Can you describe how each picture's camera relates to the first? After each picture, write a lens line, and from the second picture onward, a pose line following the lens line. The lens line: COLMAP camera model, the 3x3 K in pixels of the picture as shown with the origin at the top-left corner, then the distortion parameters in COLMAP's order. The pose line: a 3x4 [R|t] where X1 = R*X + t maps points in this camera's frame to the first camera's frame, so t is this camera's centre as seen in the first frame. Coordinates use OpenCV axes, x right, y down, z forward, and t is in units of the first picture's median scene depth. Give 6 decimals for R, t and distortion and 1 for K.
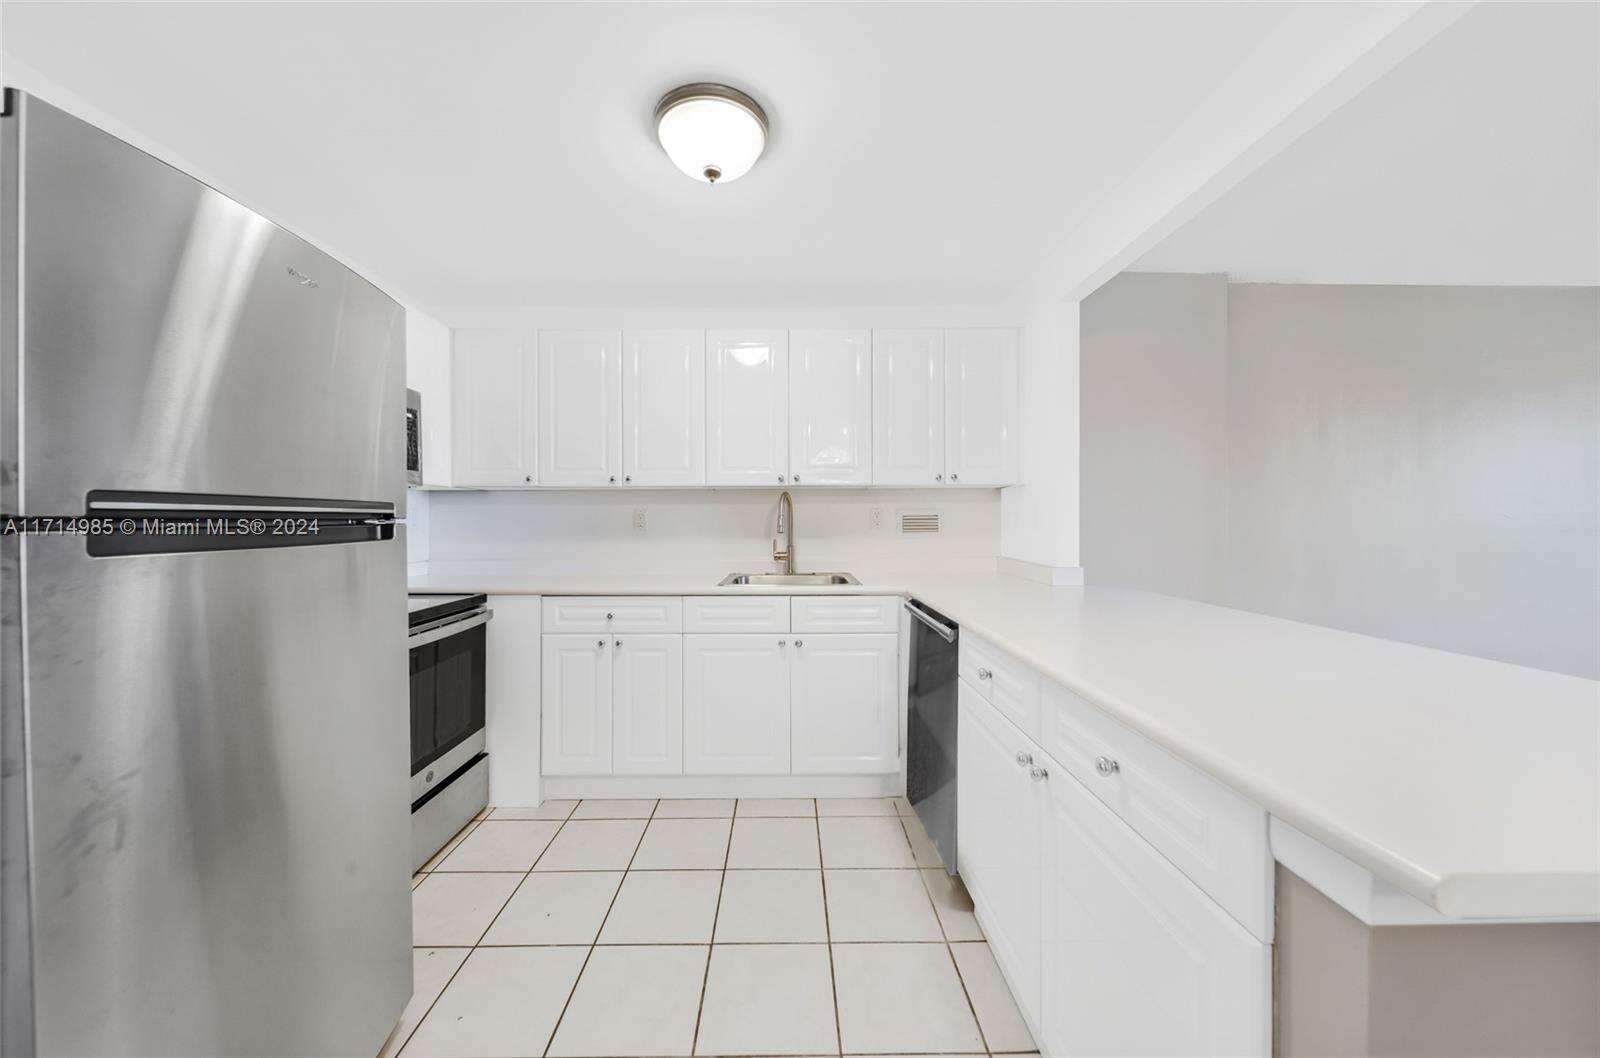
lens RADIAL K [[561.8, 0, 795.1], [0, 561.8, 521.0], [0, 0, 1]] dist [0.005693, -0.000808]
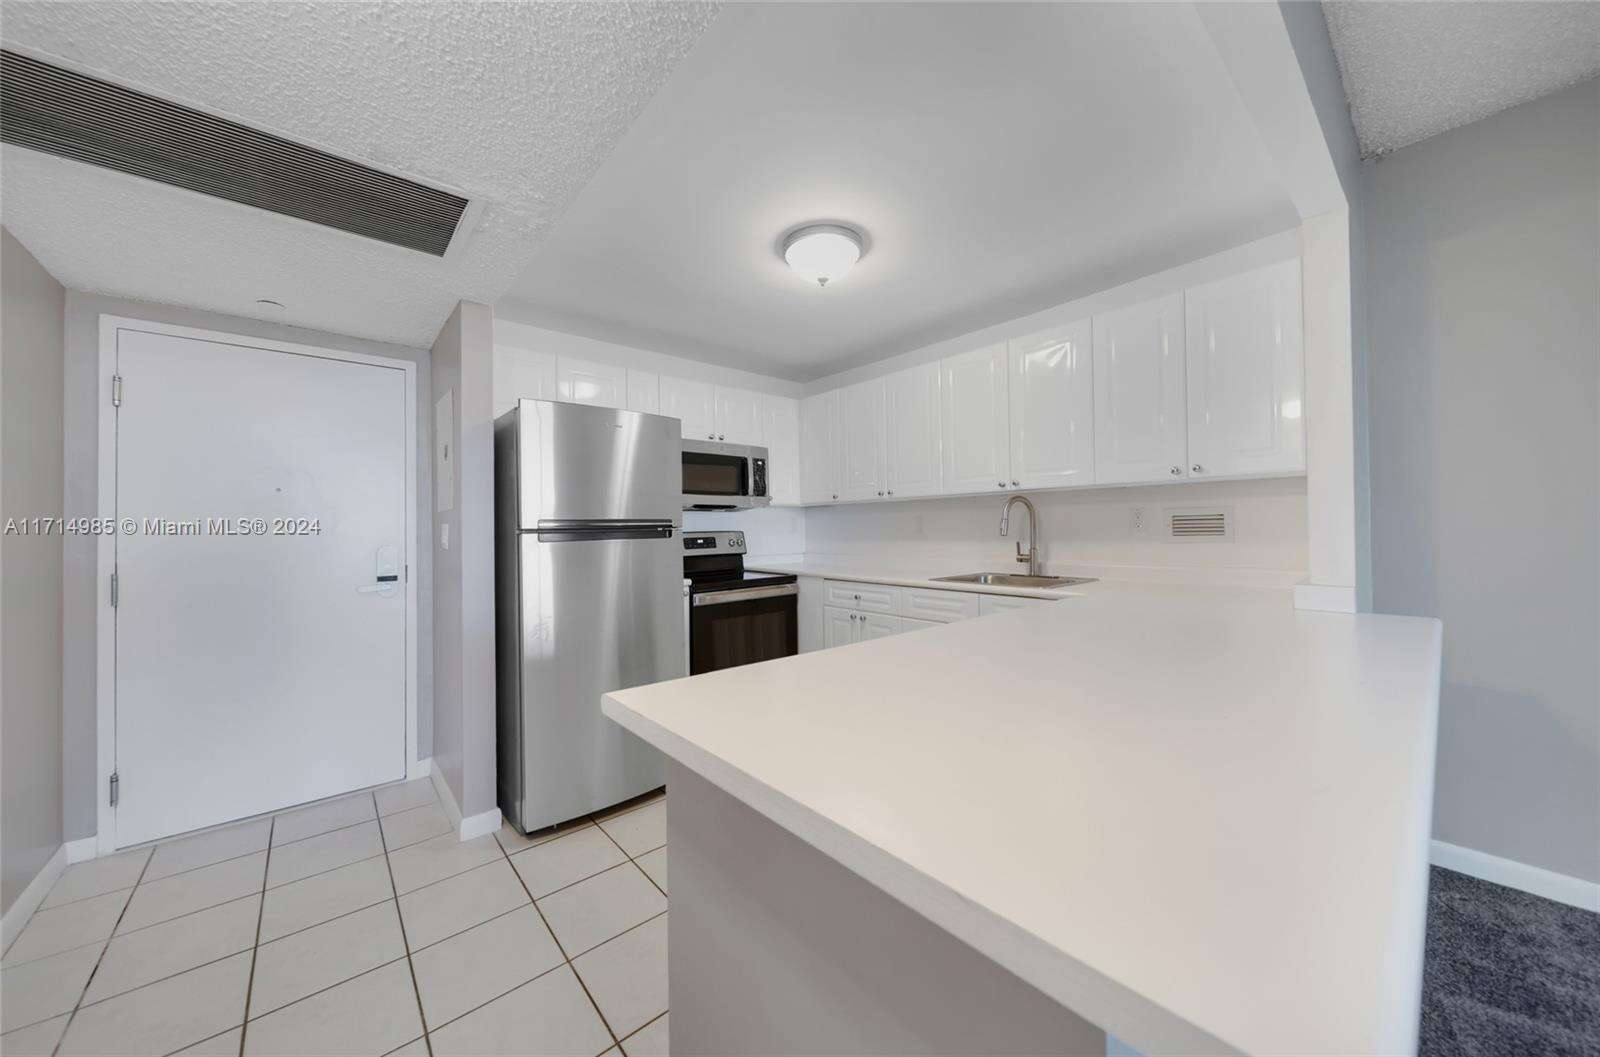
lens RADIAL K [[561.8, 0, 793.4], [0, 561.8, 520.3], [0, 0, 1]] dist [0.005693, -0.000808]
pose [[0.644272, -0.018510, -0.764573, 0.580233], [0.012676, 0.999828, -0.013524, 0.001679], [0.764692, -0.000978, 0.644396, 0.017398]]
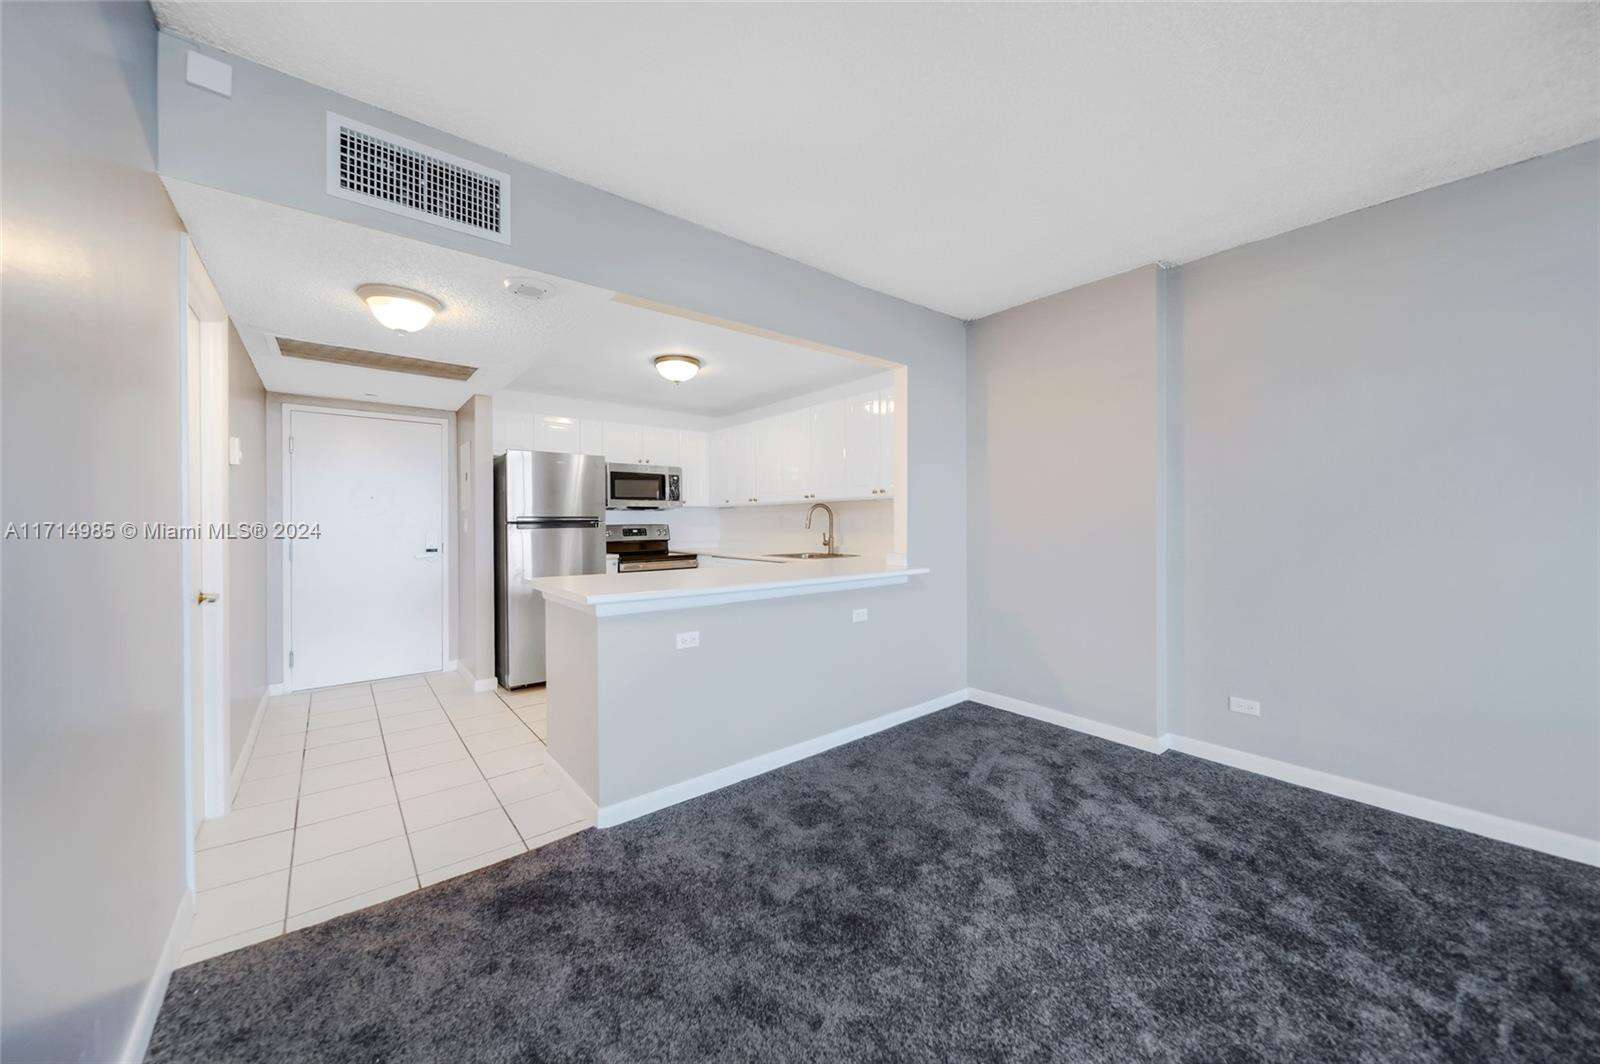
lens RADIAL K [[564.5, 0, 792.7], [0, 564.5, 524.1], [0, 0, 1]] dist [0.002460, -0.000441]
pose [[0.622793, 0.000915, -0.782386, 1.405792], [0.003138, 0.999988, 0.003667, 0.001780], [0.782380, -0.004738, 0.622783, -0.106655]]
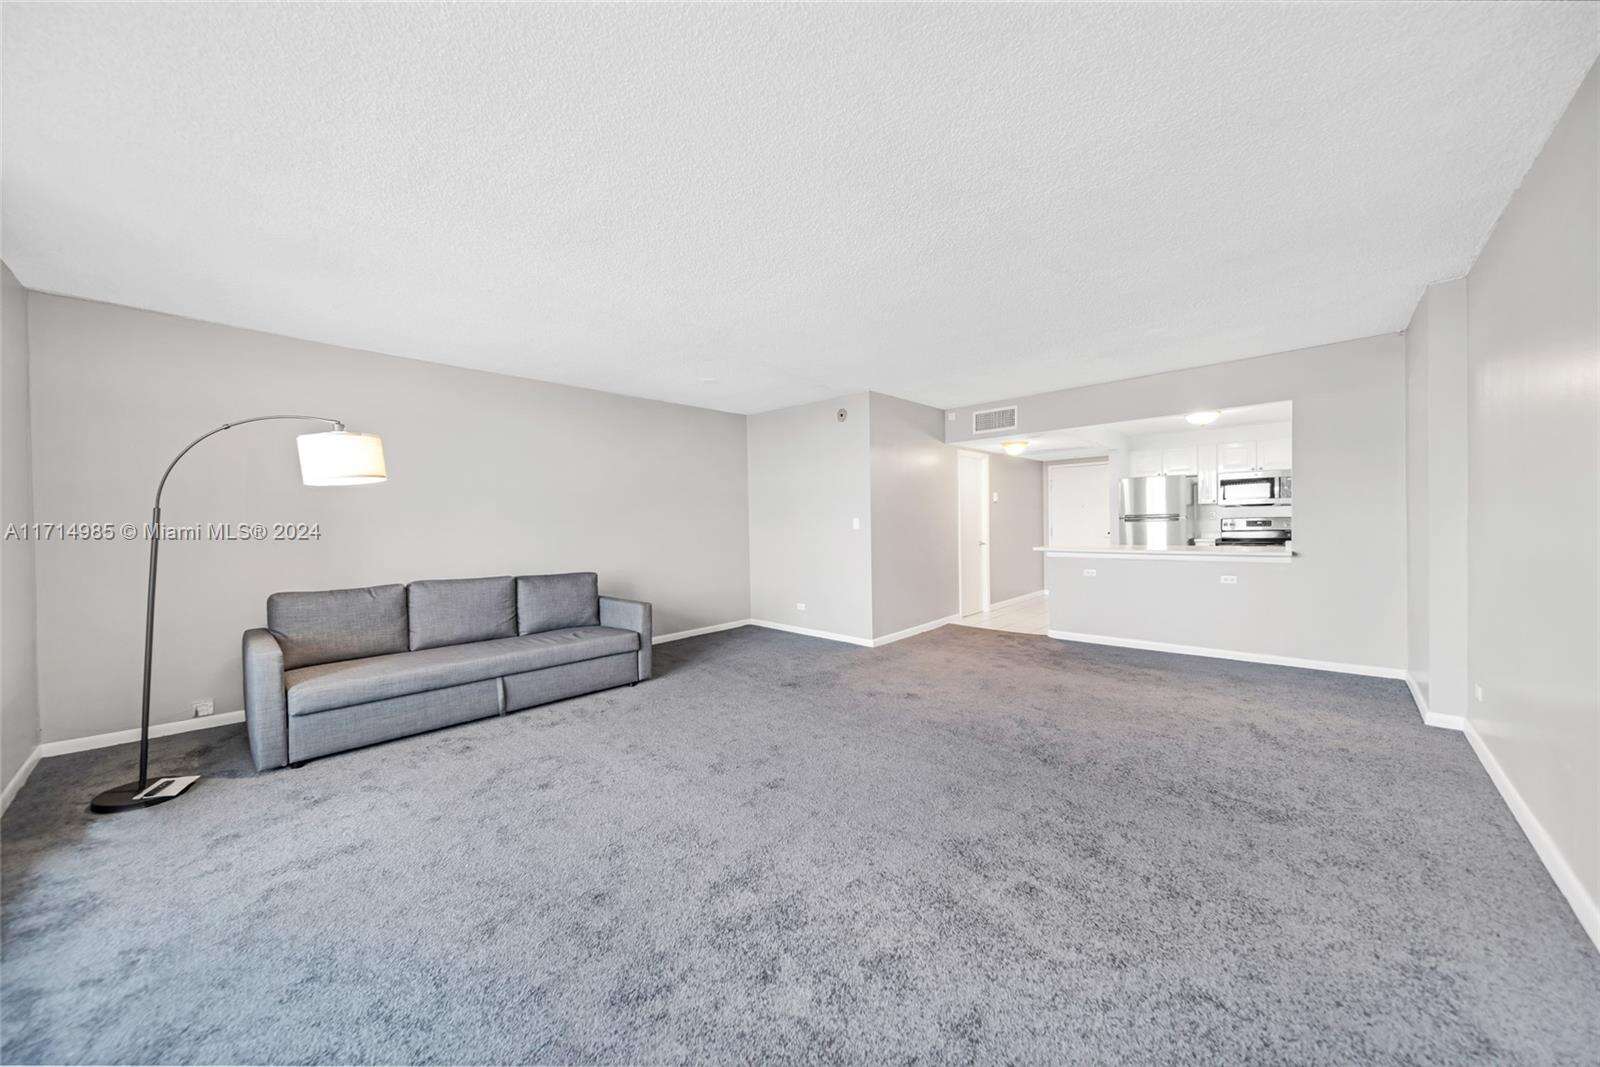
lens RADIAL K [[564.5, 0, 790.6], [0, 564.5, 532.2], [0, 0, 1]] dist [0.002460, -0.000441]
pose [[-0.697623, 0.029876, -0.715841, 2.976779], [0.018532, 0.999548, 0.023656, -0.026035], [0.716225, 0.003237, -0.697862, 1.100060]]
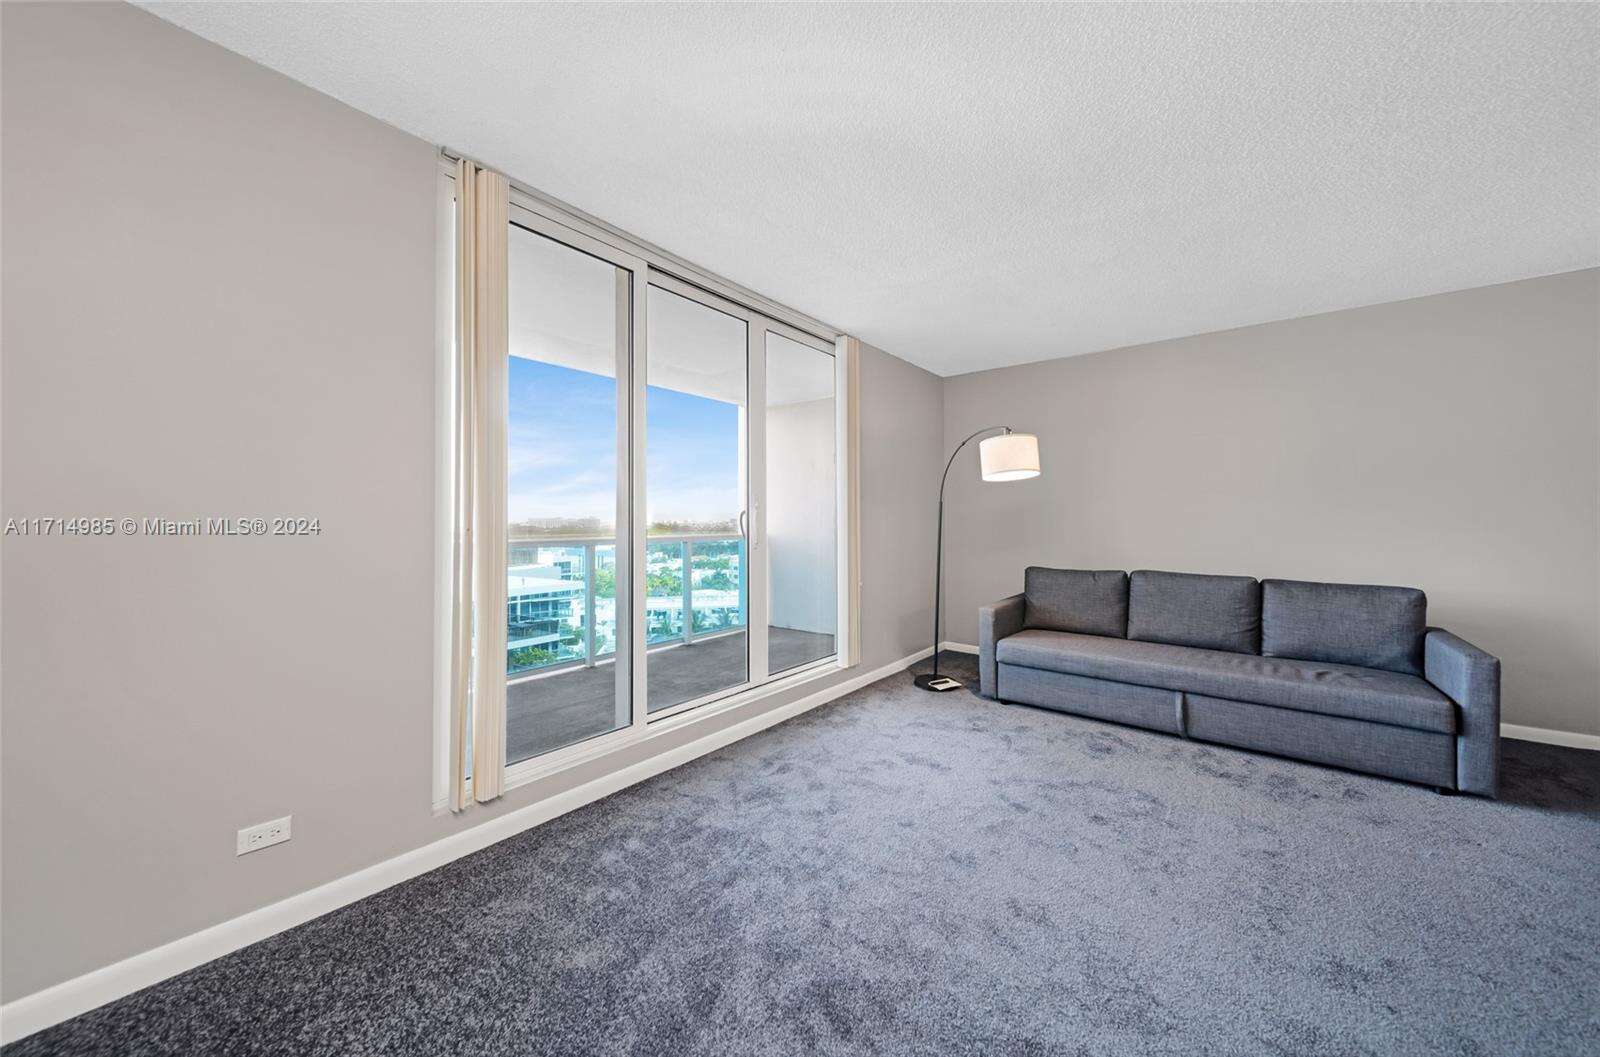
lens RADIAL K [[561.8, 0, 810.2], [0, 561.8, 518.8], [0, 0, 1]] dist [0.005693, -0.000808]
pose [[-0.773660, 0.014137, 0.633443, 2.281913], [0.011508, 0.999900, -0.008260, -0.010211], [-0.633496, 0.000899, -0.773745, 1.015357]]
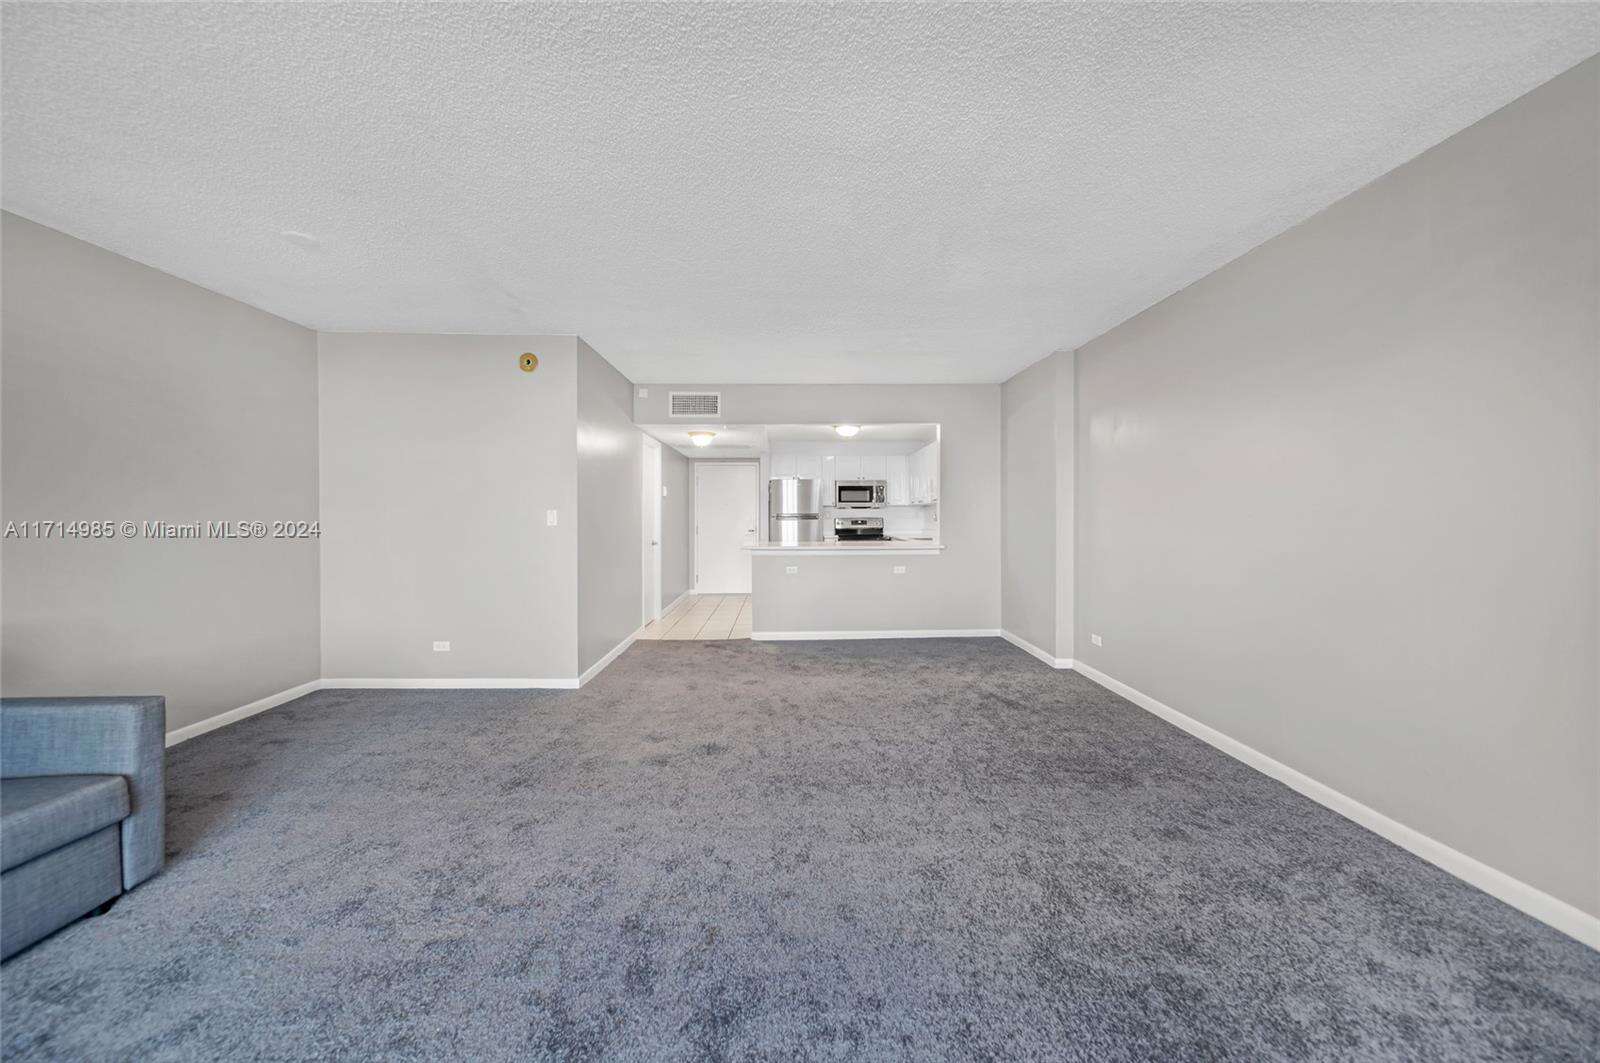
lens RADIAL K [[564.5, 0, 802.0], [0, 564.5, 524.4], [0, 0, 1]] dist [0.002460, -0.000441]
pose [[0.021594, 0.018795, -0.999590, 2.789857], [0.000037, 0.999823, 0.018800, -0.014919], [0.999767, -0.000443, 0.021589, 0.363792]]
